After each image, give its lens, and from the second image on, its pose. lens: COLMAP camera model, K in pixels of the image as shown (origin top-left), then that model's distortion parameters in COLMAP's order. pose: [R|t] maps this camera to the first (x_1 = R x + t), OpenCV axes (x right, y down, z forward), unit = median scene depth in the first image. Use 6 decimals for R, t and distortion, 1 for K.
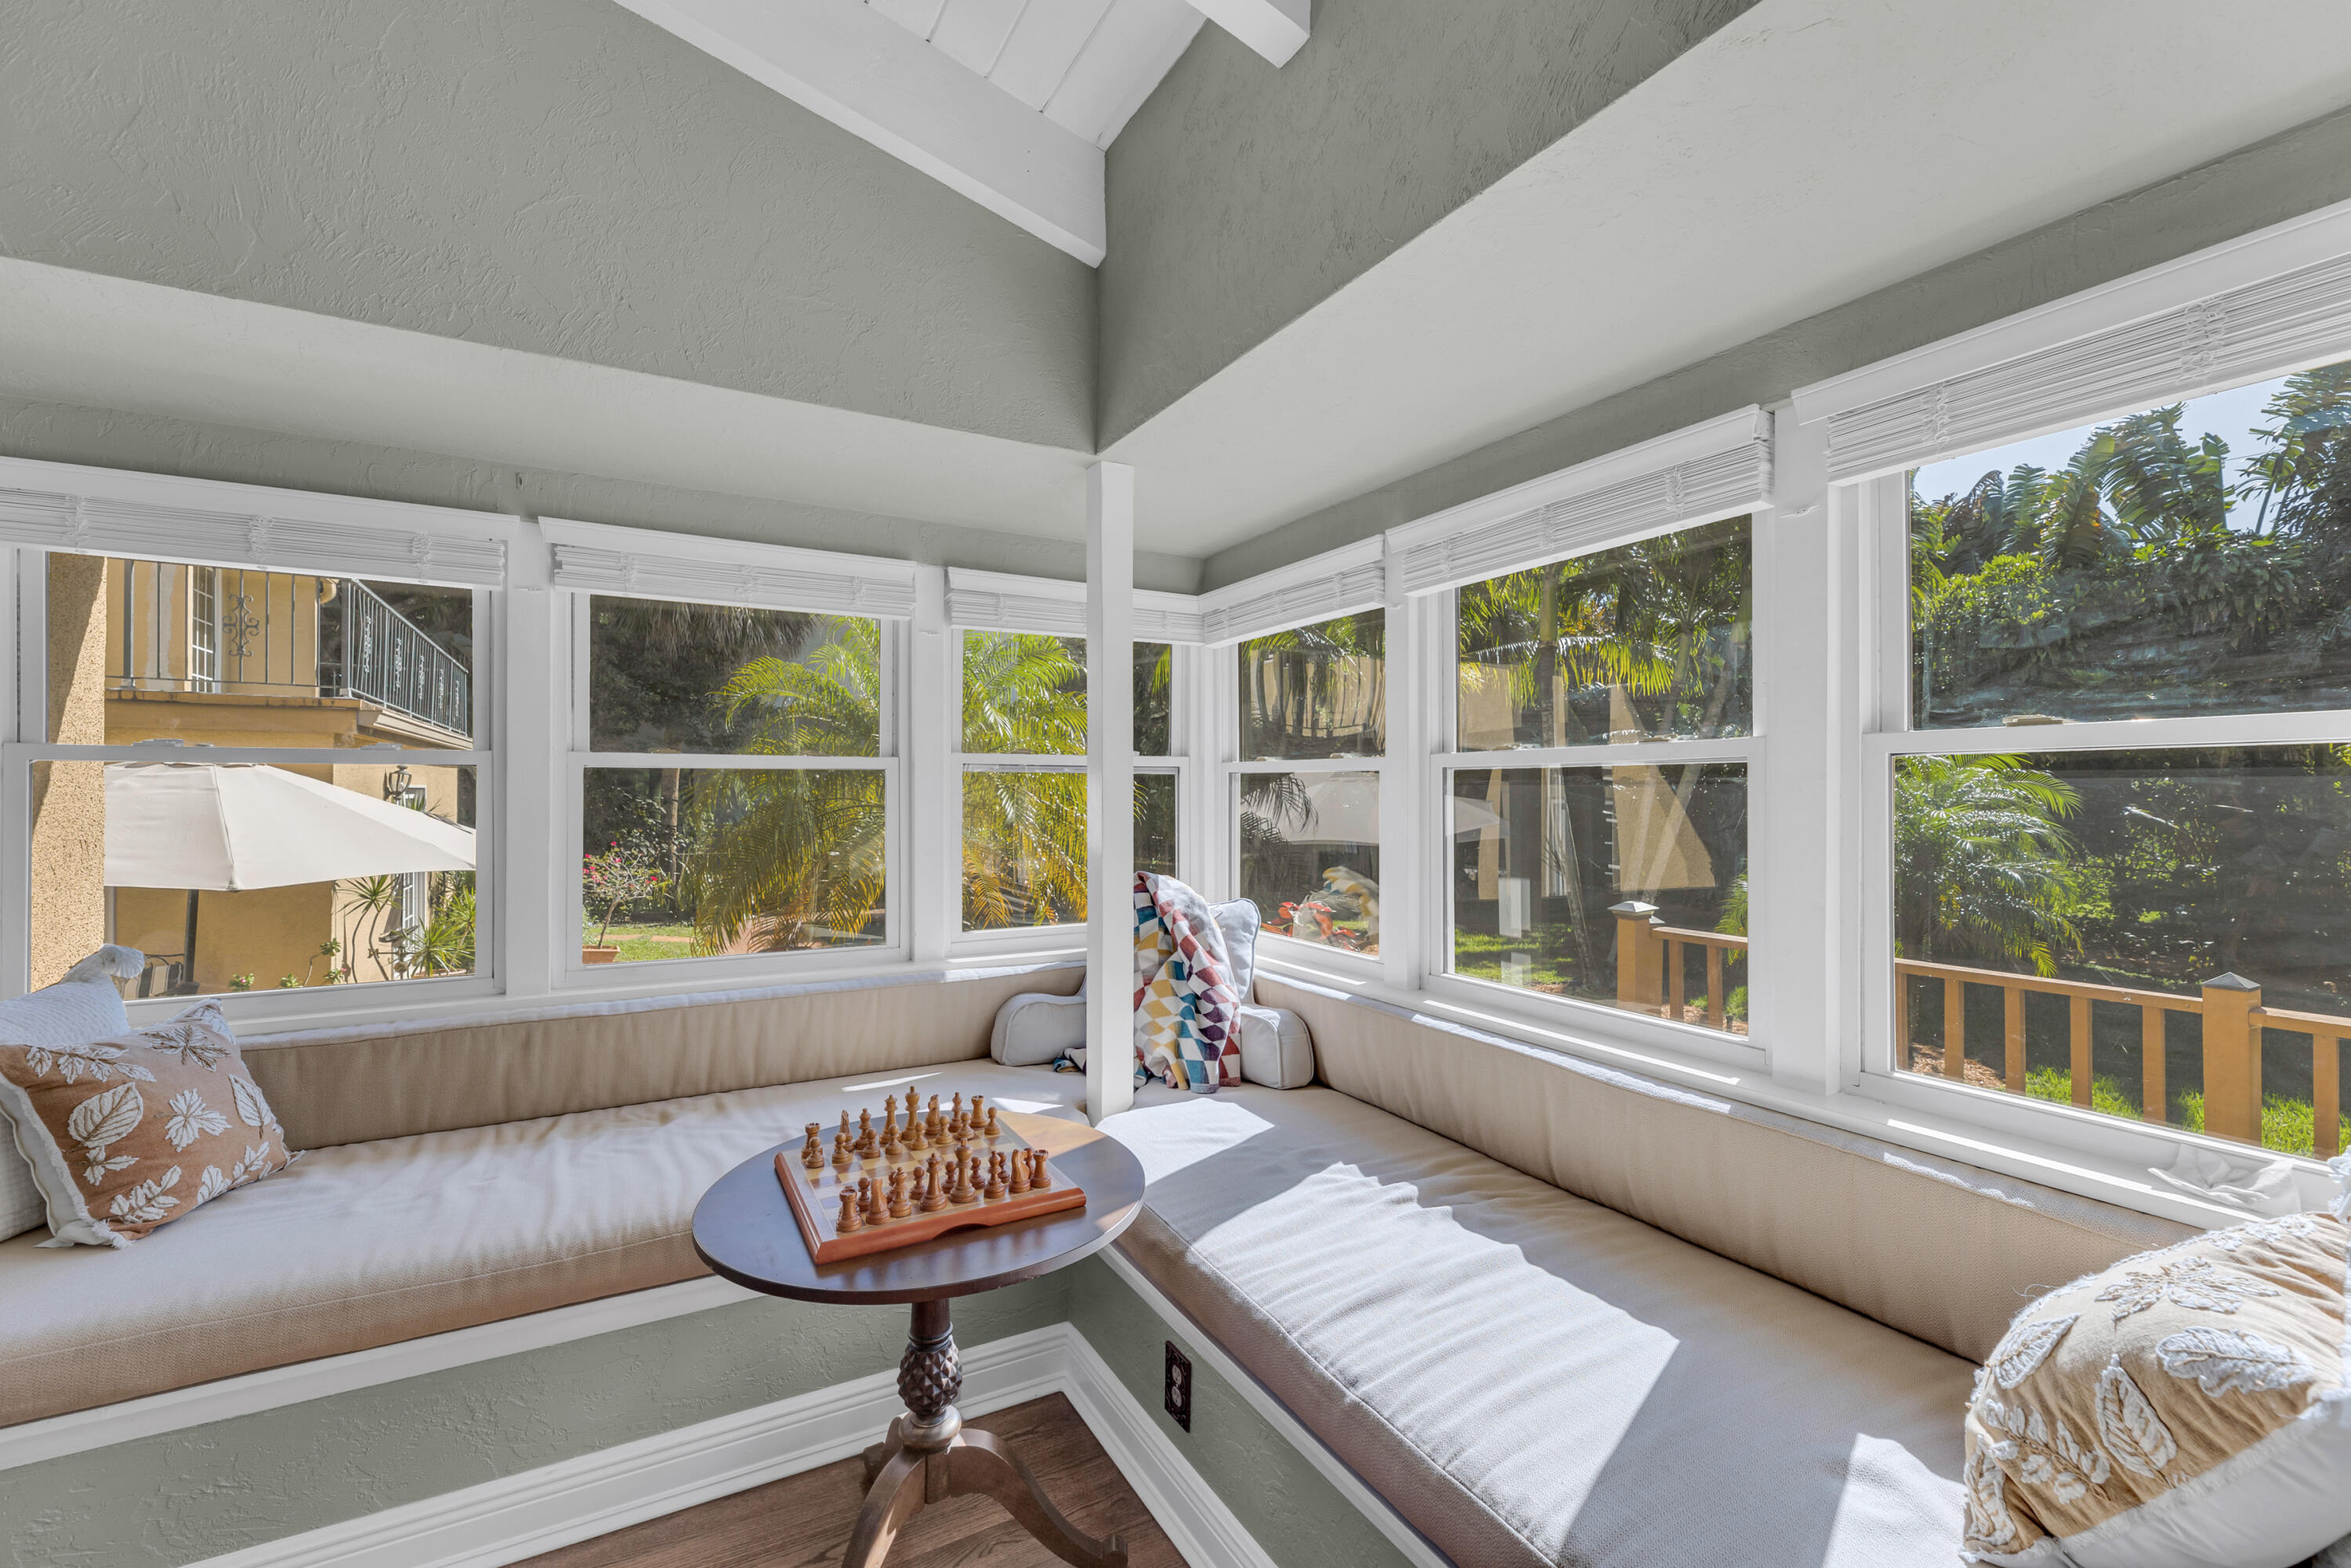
lens RADIAL K [[999.3, 0, 1186.2], [0, 999.3, 780.6], [0, 0, 1]] dist [-0.001805, -0.000234]
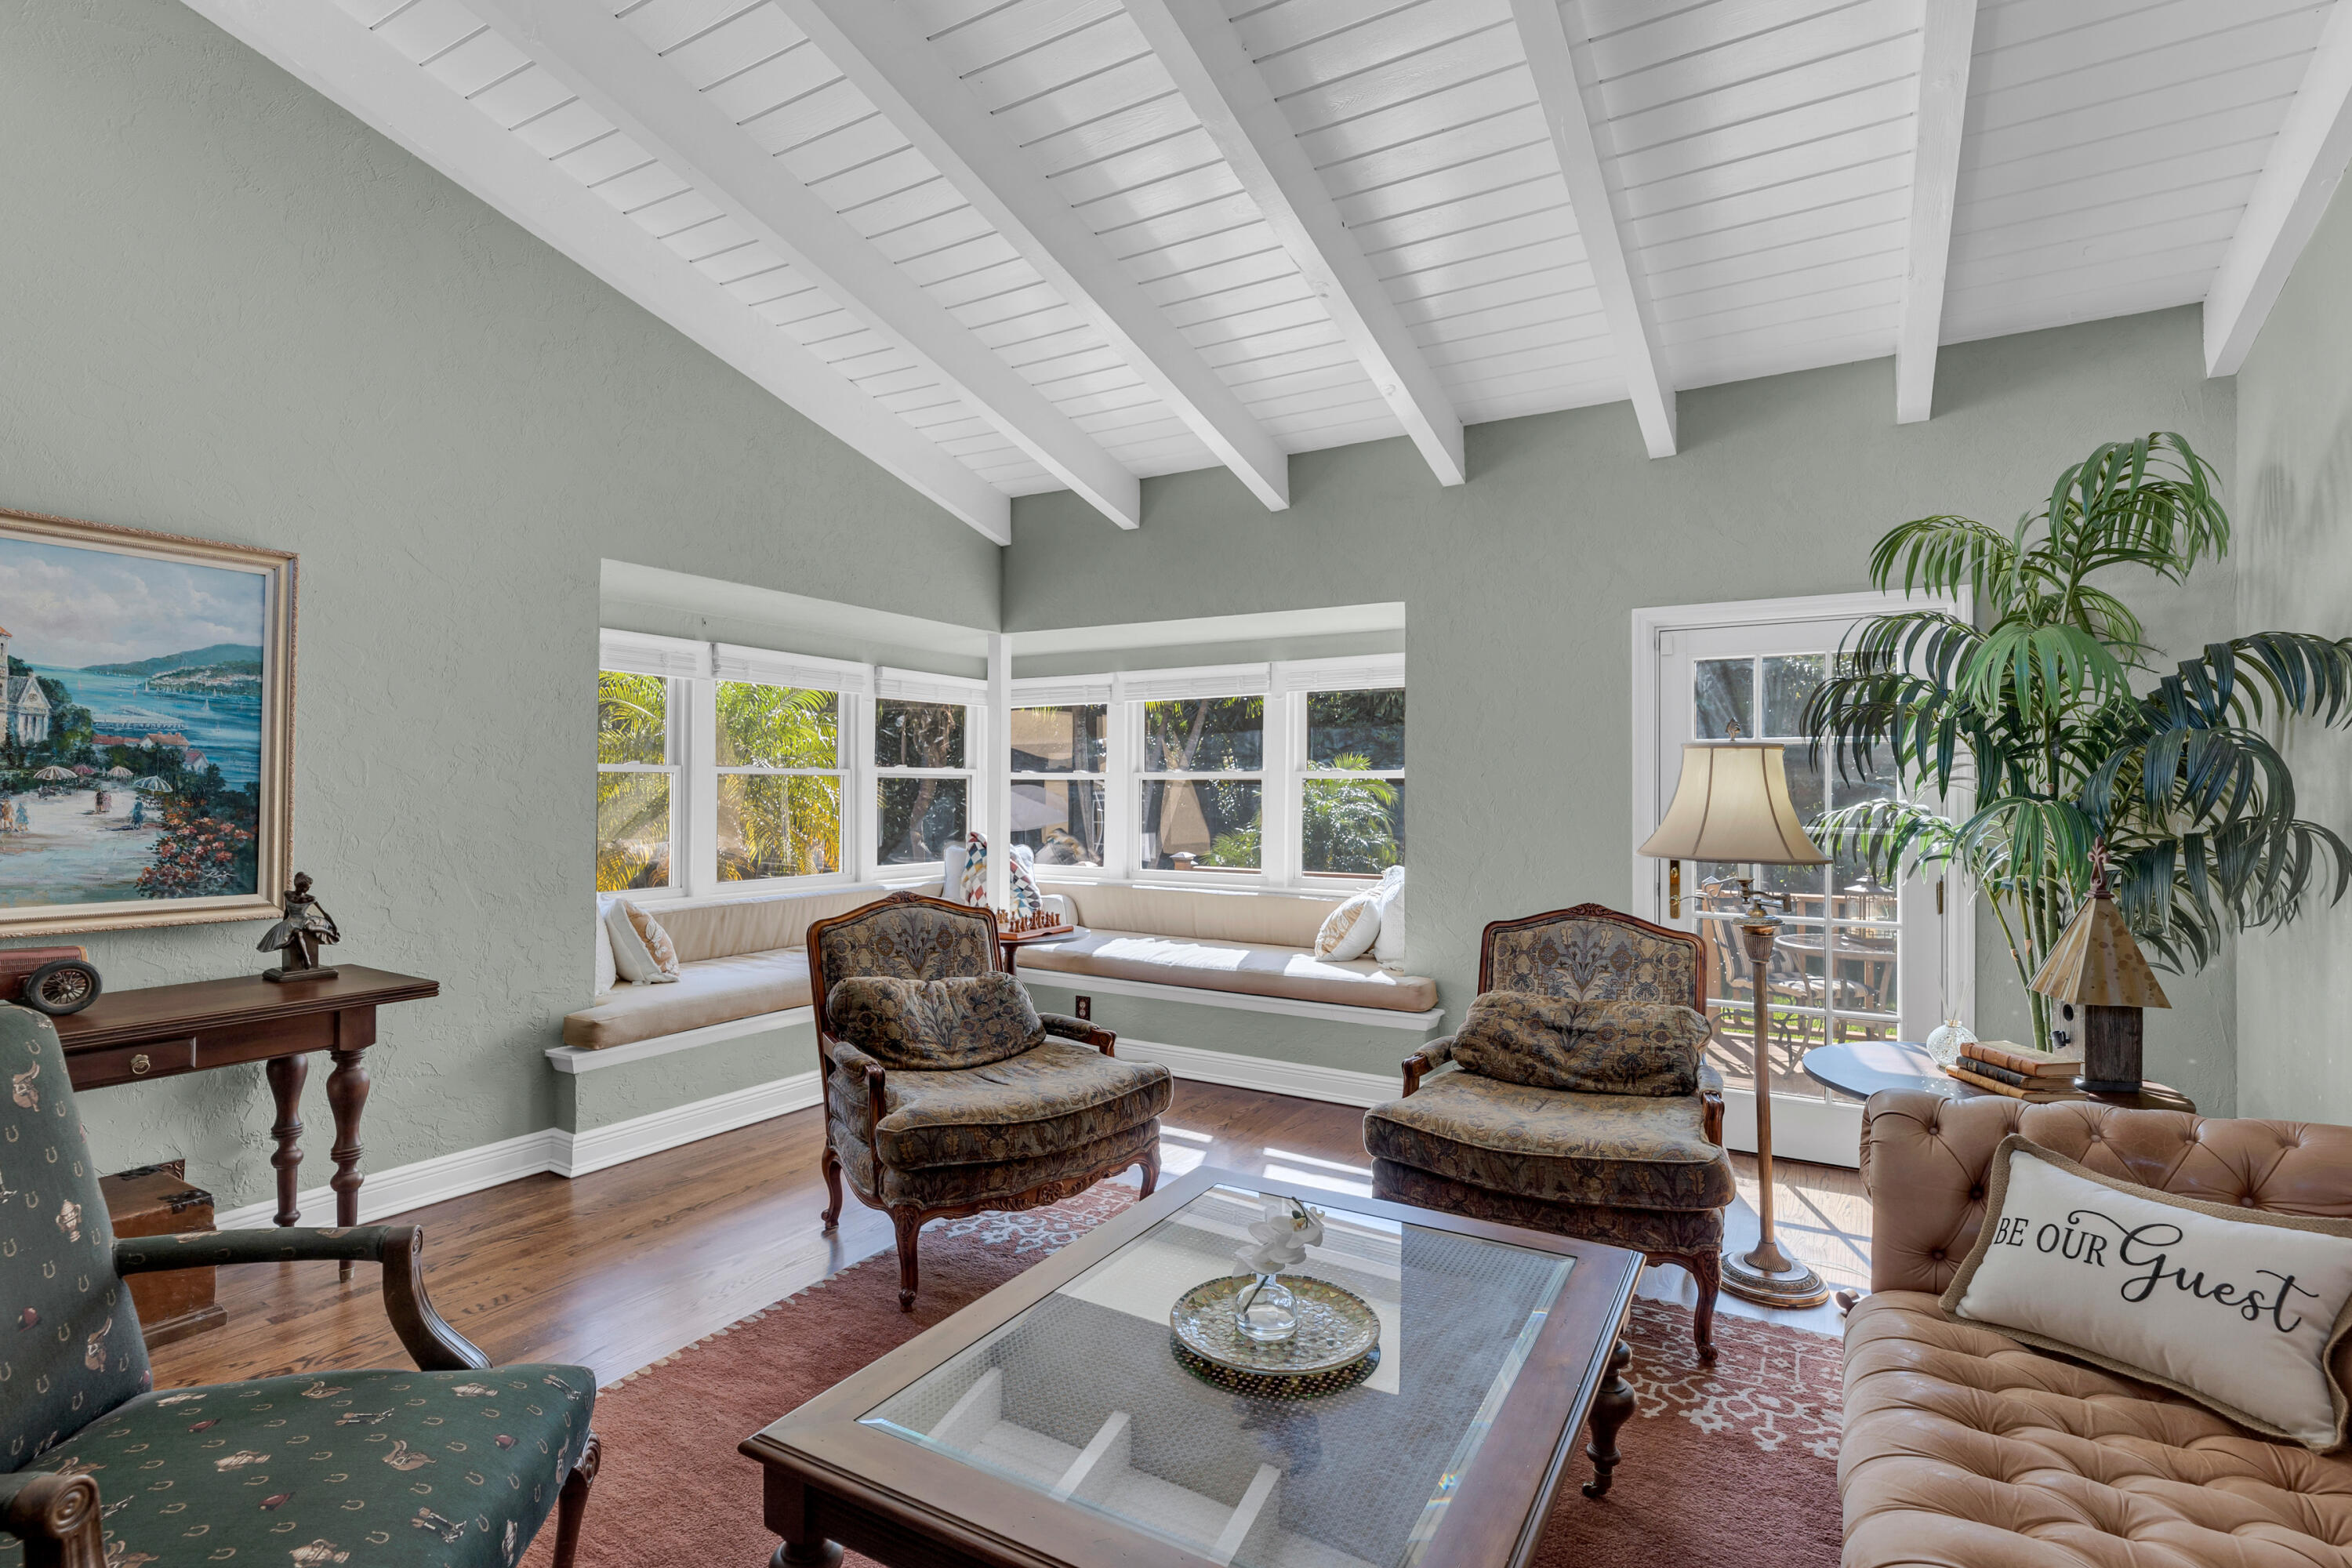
lens RADIAL K [[989.9, 0, 1167.5], [0, 989.9, 778.9], [0, 0, 1]] dist [-0.001813, -0.000144]
pose [[0.887909, 0.009204, 0.459927, -0.749794], [-0.008975, 0.999956, -0.002685, -0.007961], [-0.459931, -0.001743, 0.887953, -1.067155]]
